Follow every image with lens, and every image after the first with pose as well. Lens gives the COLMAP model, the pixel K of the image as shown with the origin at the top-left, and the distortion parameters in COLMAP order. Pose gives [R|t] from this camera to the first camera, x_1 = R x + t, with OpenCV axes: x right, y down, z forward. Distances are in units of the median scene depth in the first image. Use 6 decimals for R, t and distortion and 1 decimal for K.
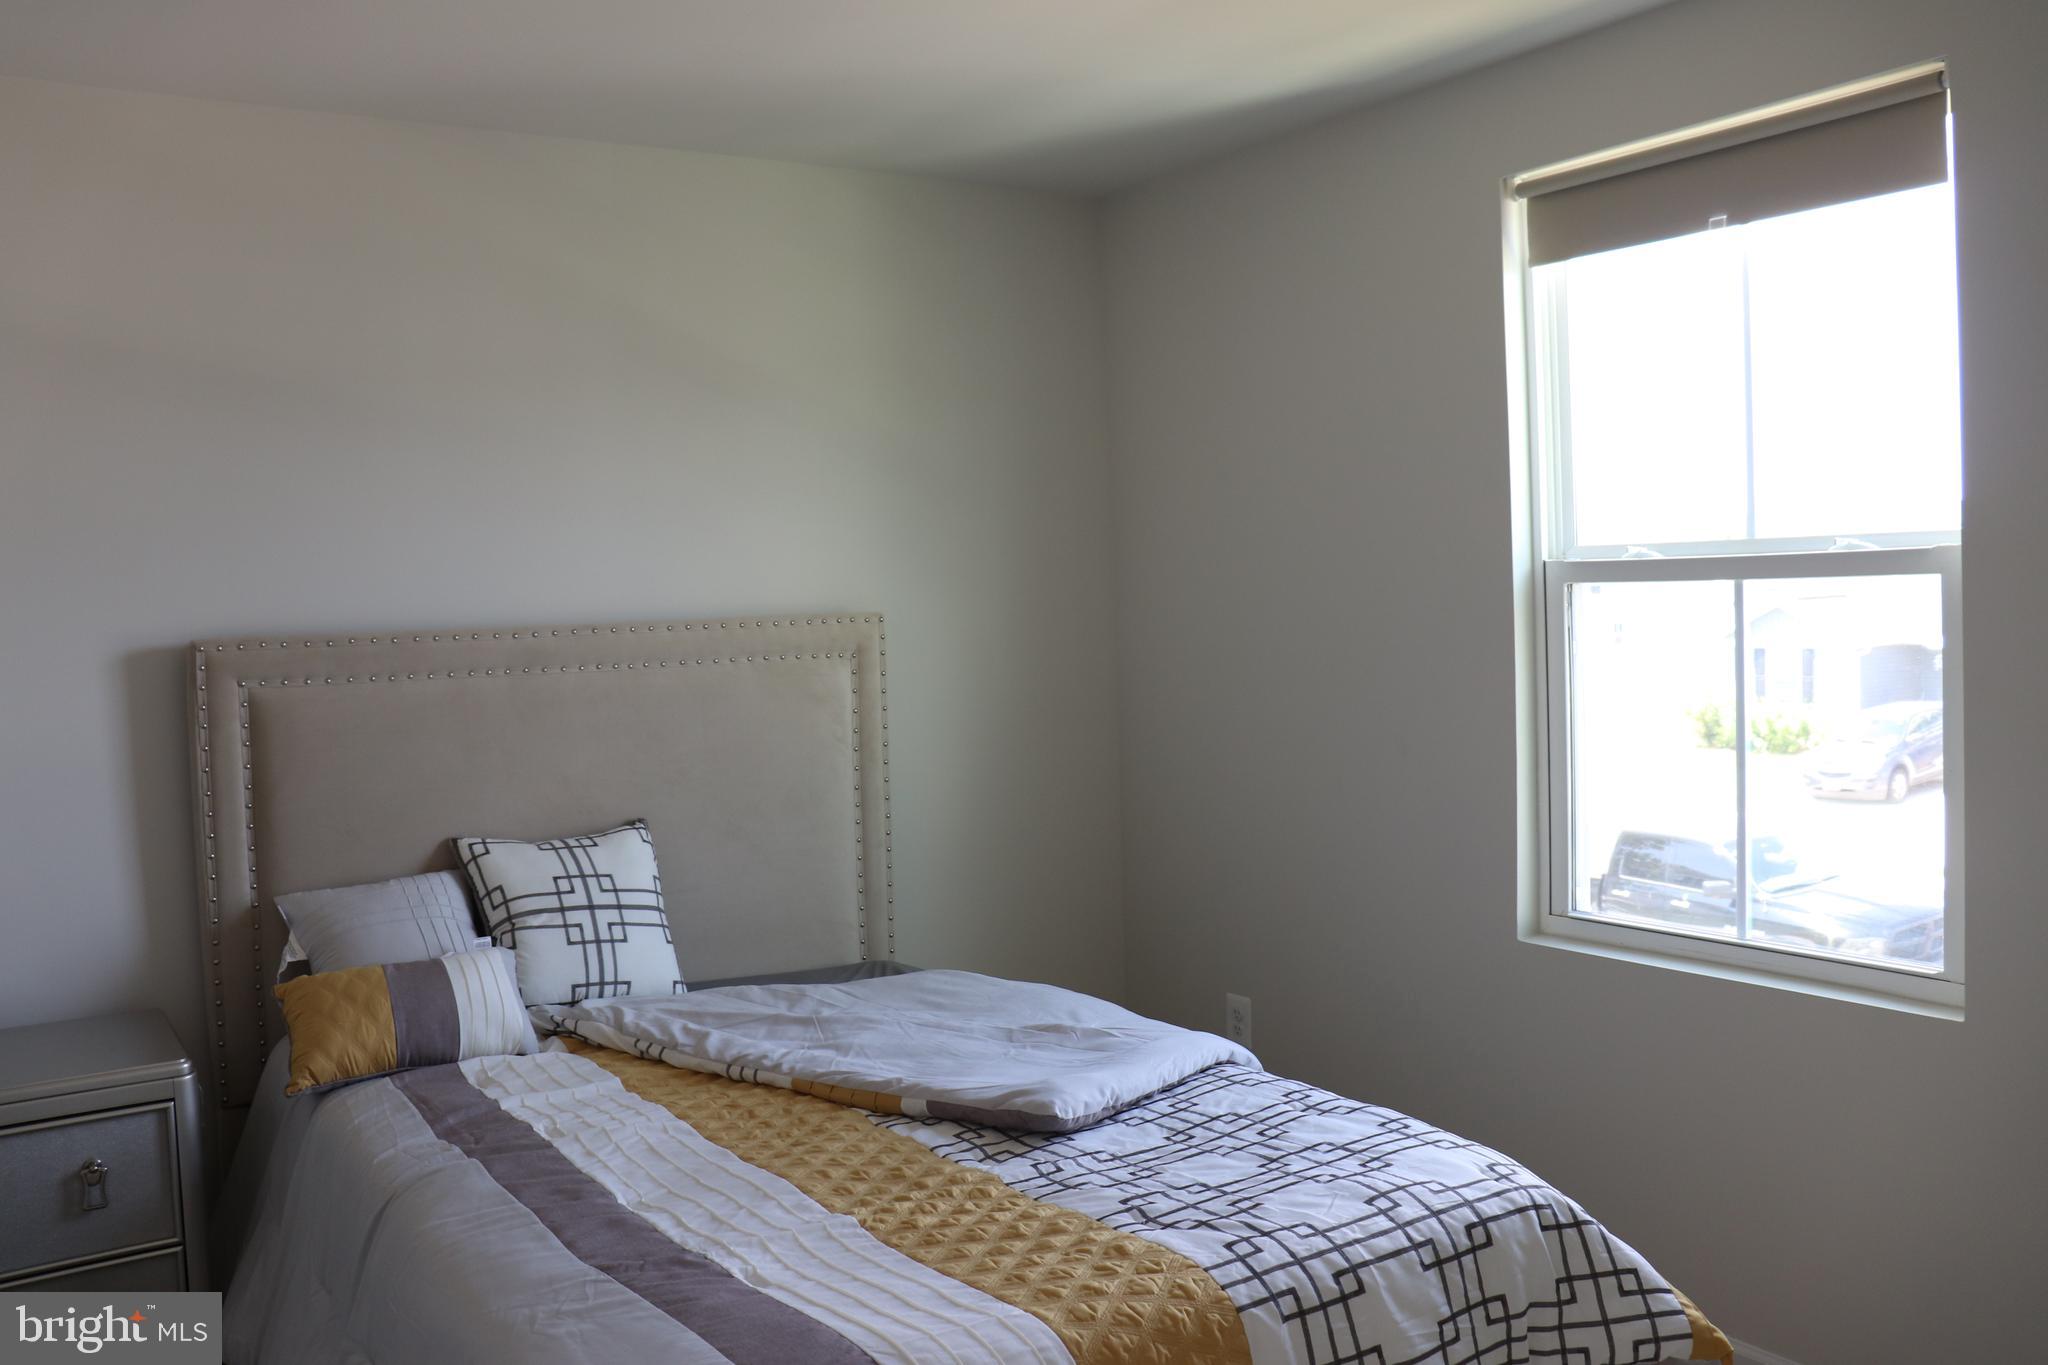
lens RADIAL K [[1689.2, 0, 1006.0], [0, 1689.2, 681.1], [0, 0, 1]] dist [-0.172850, 0.158046]
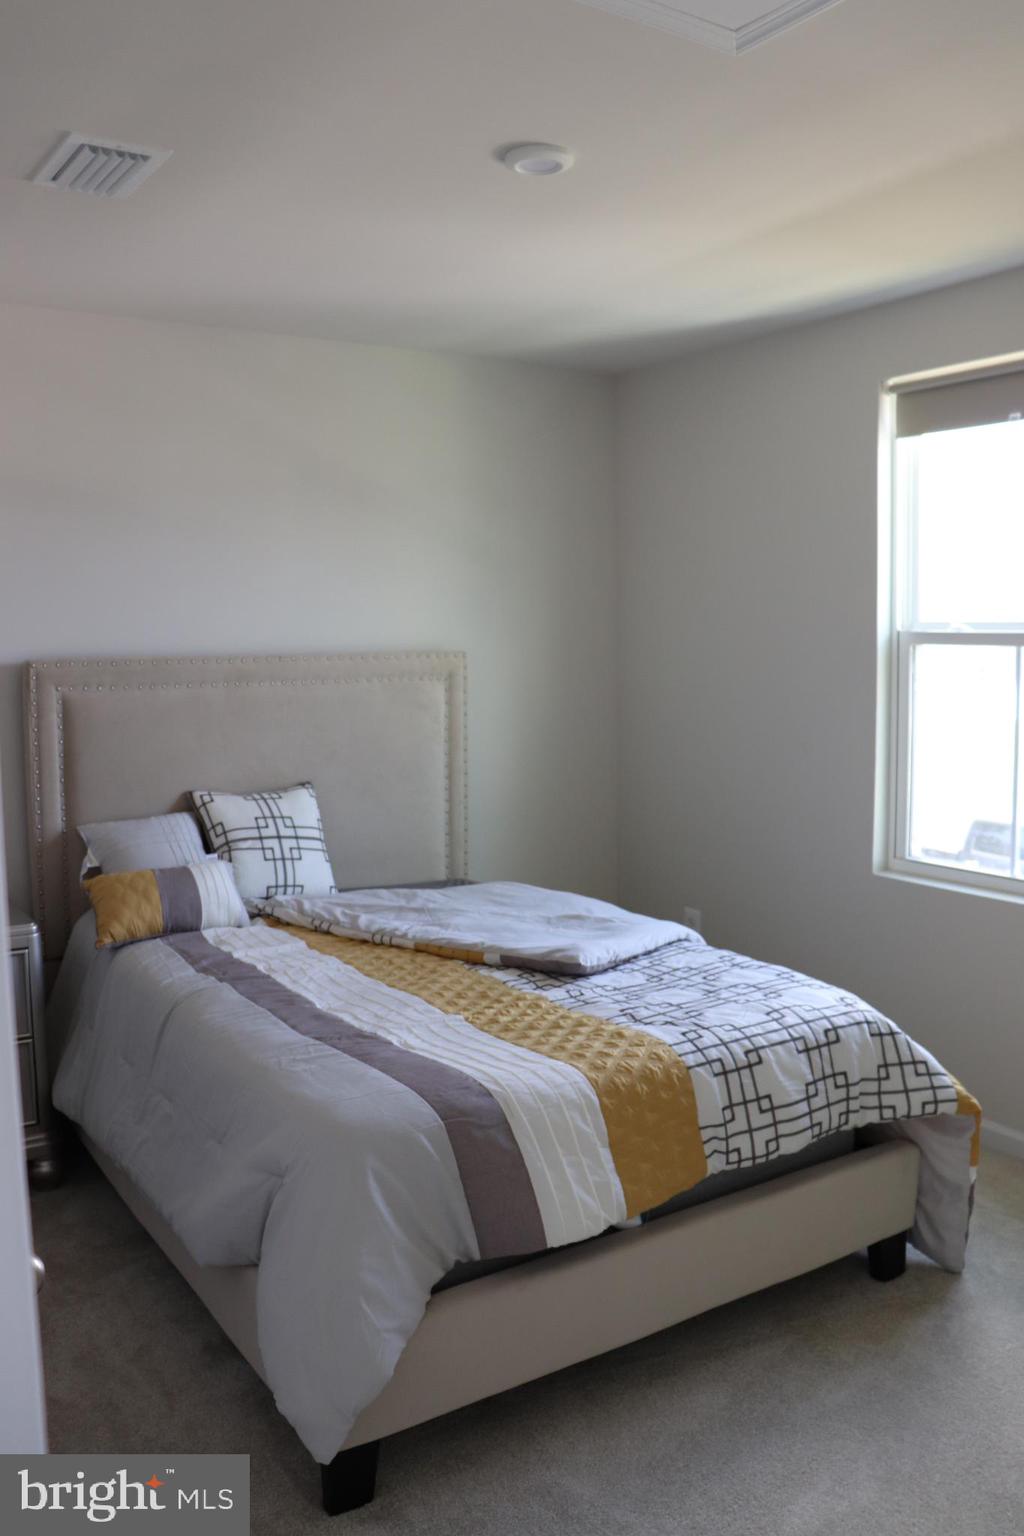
lens RADIAL K [[1266.9, 0, 524.8], [0, 1266.9, 764.4], [0, 0, 1]] dist [-0.172850, 0.158046]
pose [[0.999685, 0.024979, 0.002276, -0.028058], [-0.025064, 0.998282, 0.052968, -0.000148], [-0.000949, -0.053008, 0.998594, -0.198980]]
